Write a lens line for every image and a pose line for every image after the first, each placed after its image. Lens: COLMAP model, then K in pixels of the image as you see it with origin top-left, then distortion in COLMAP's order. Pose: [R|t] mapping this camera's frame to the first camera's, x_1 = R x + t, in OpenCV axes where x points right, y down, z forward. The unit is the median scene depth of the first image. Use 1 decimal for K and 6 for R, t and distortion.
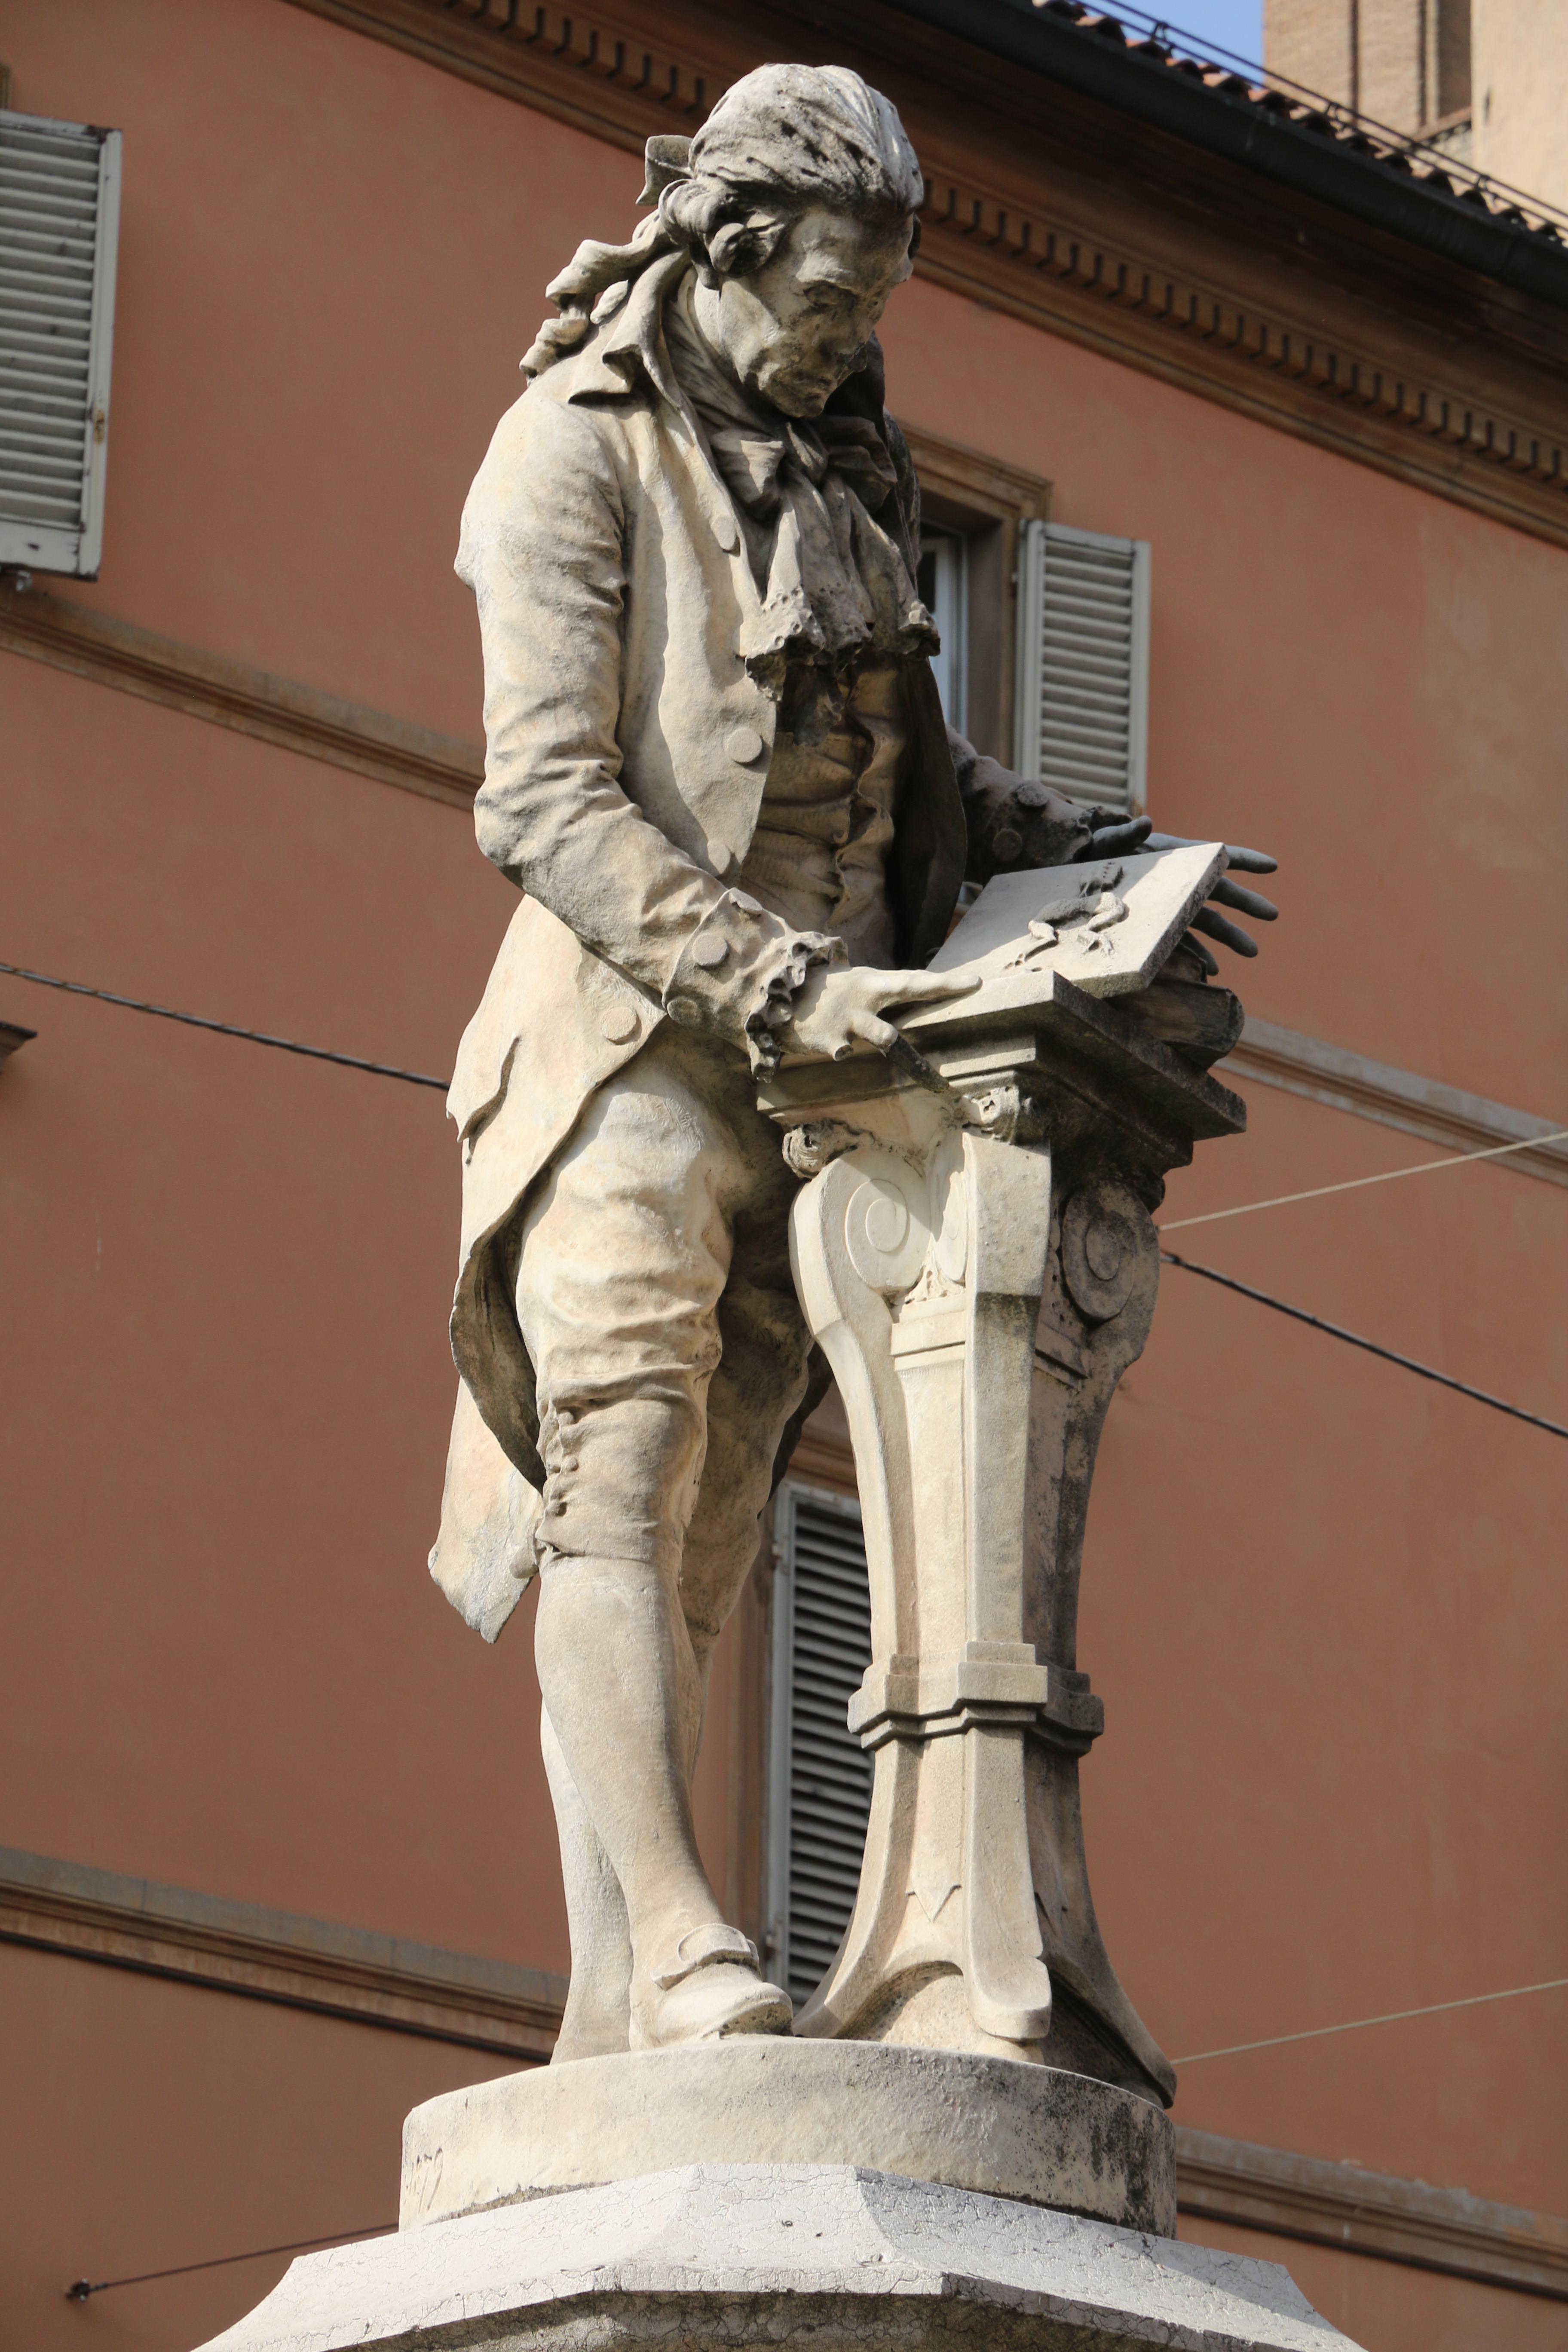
lens RADIAL K [[8369.5, 0, 784.0], [0, 8369.5, 1176.0], [0, 0, 1]] dist [0.261580, 1.250931]
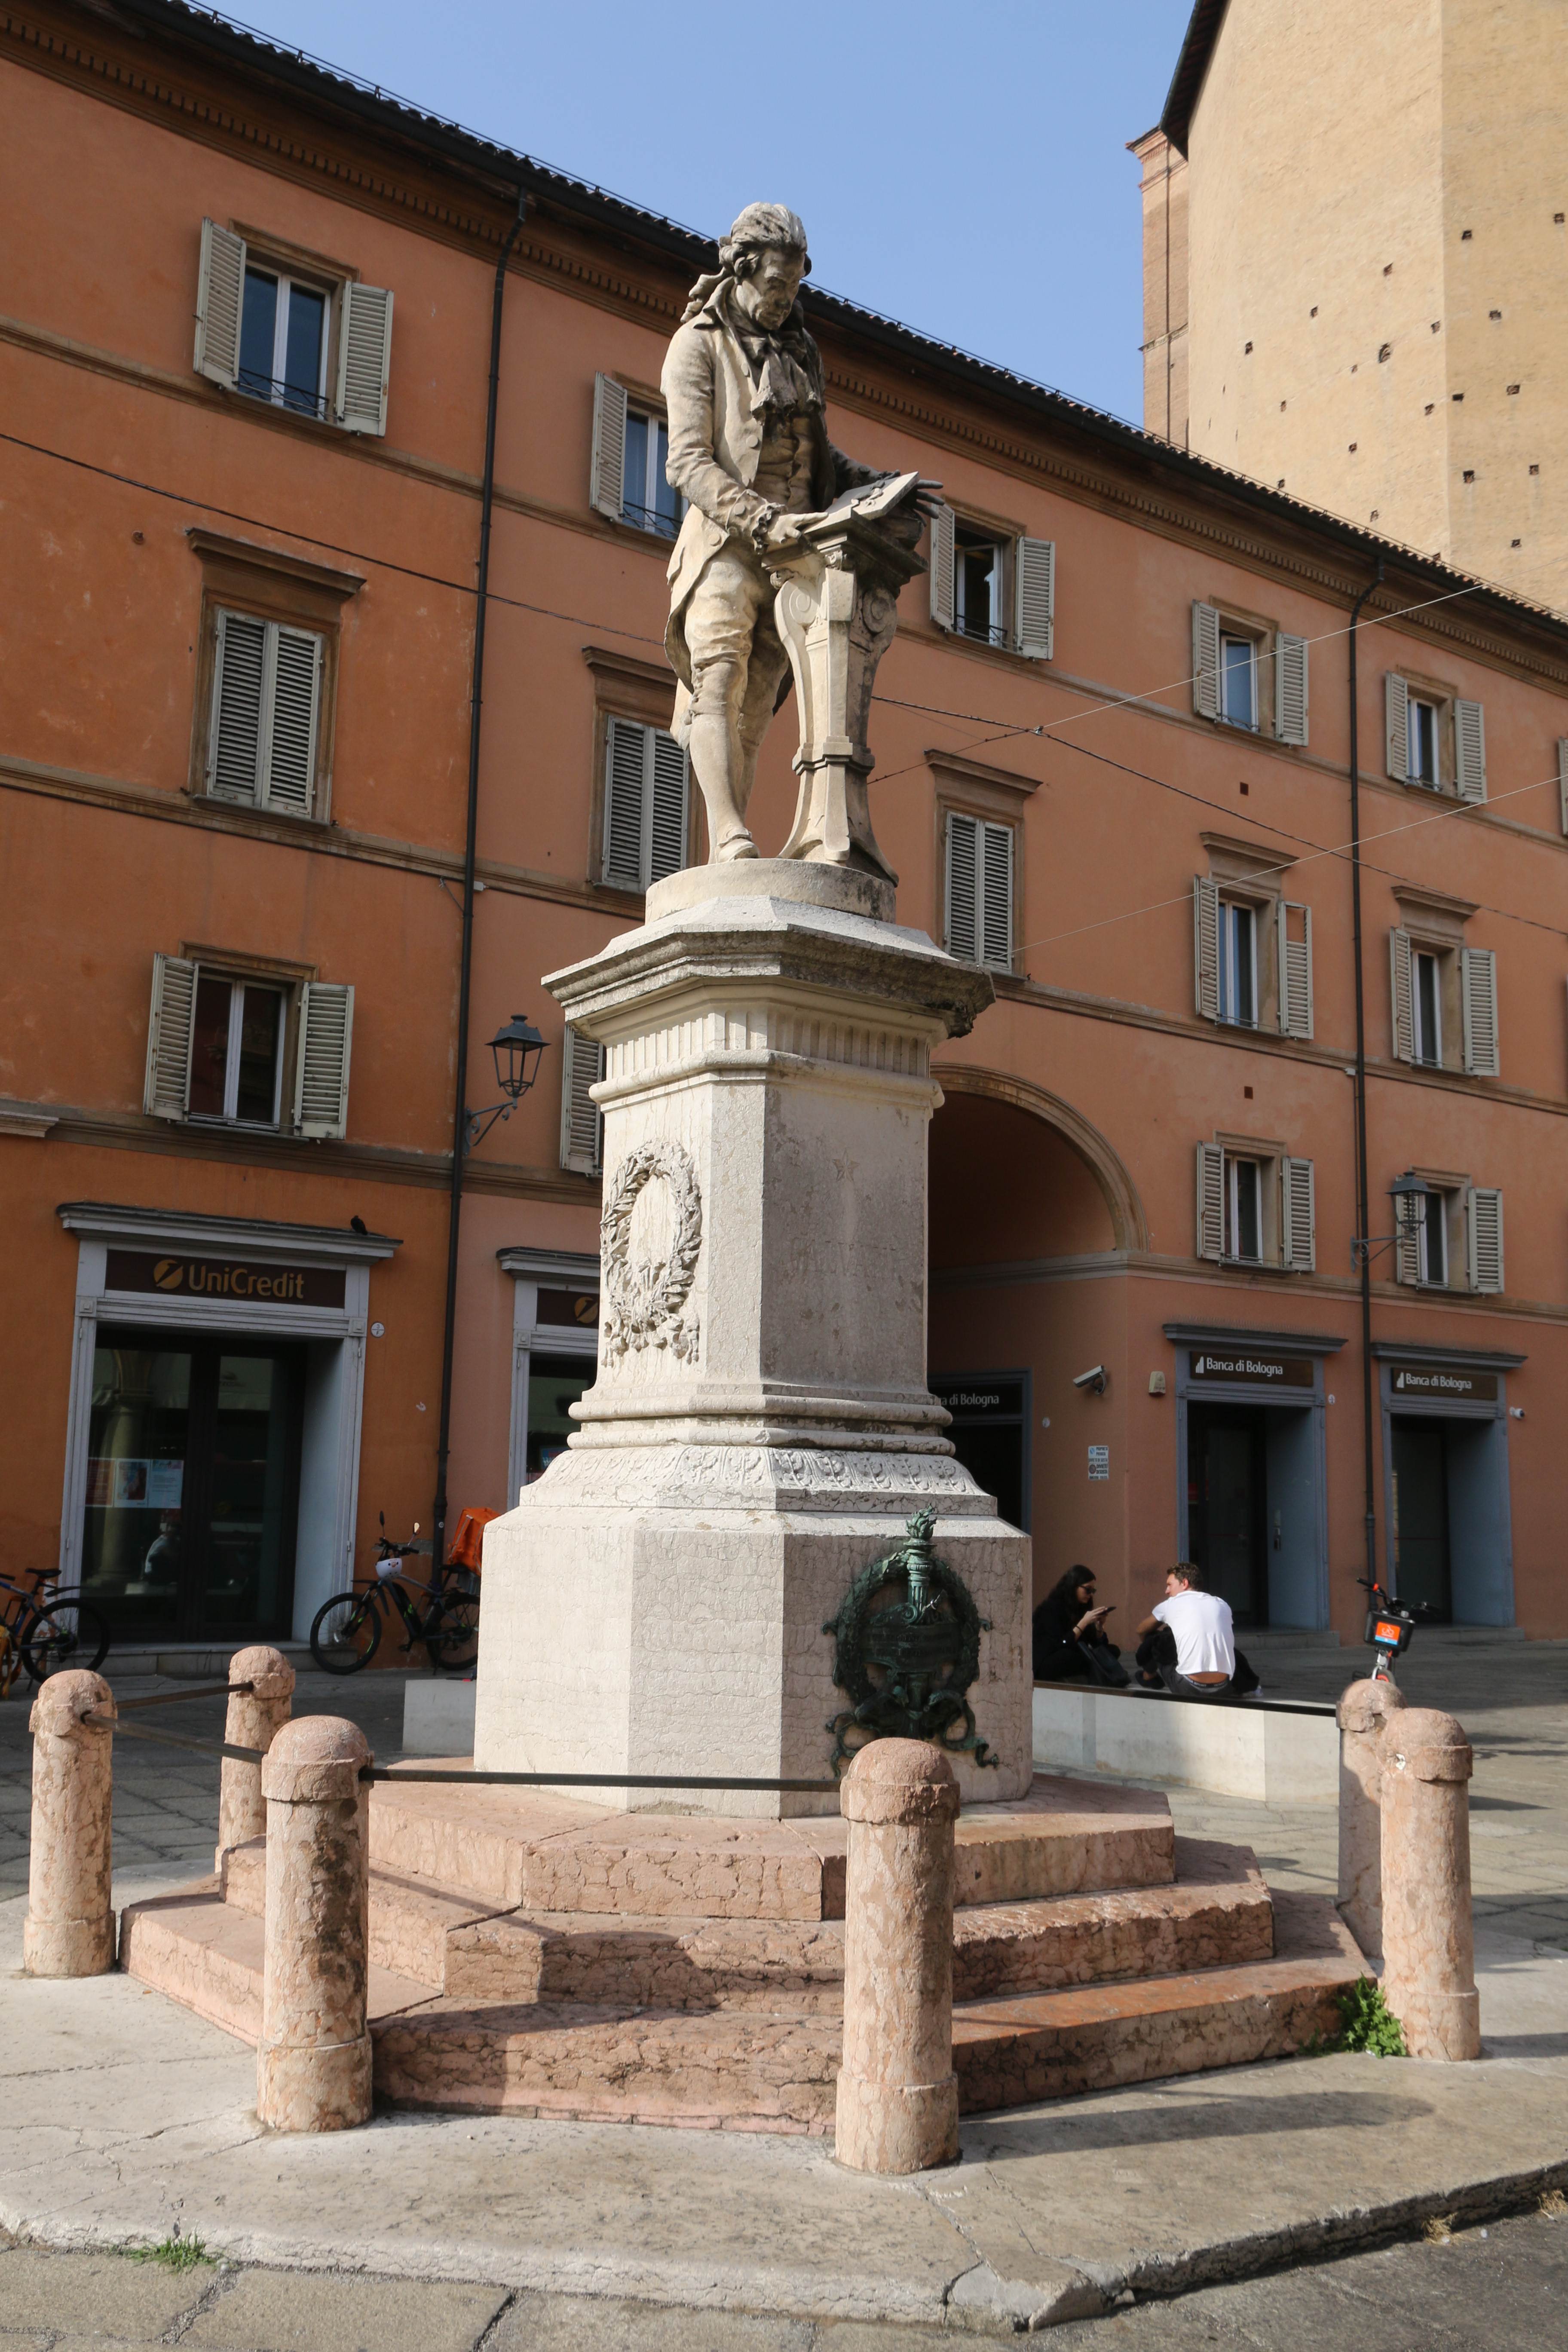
lens RADIAL K [[2076.7, 0, 784.0], [0, 2076.7, 1176.0], [0, 0, 1]] dist [0.017690, 0.012090]
pose [[0.991752, -0.015376, -0.127244, 0.098164], [0.037447, 0.984221, 0.172933, 0.079932], [0.122577, -0.176272, 0.976680, 0.224245]]
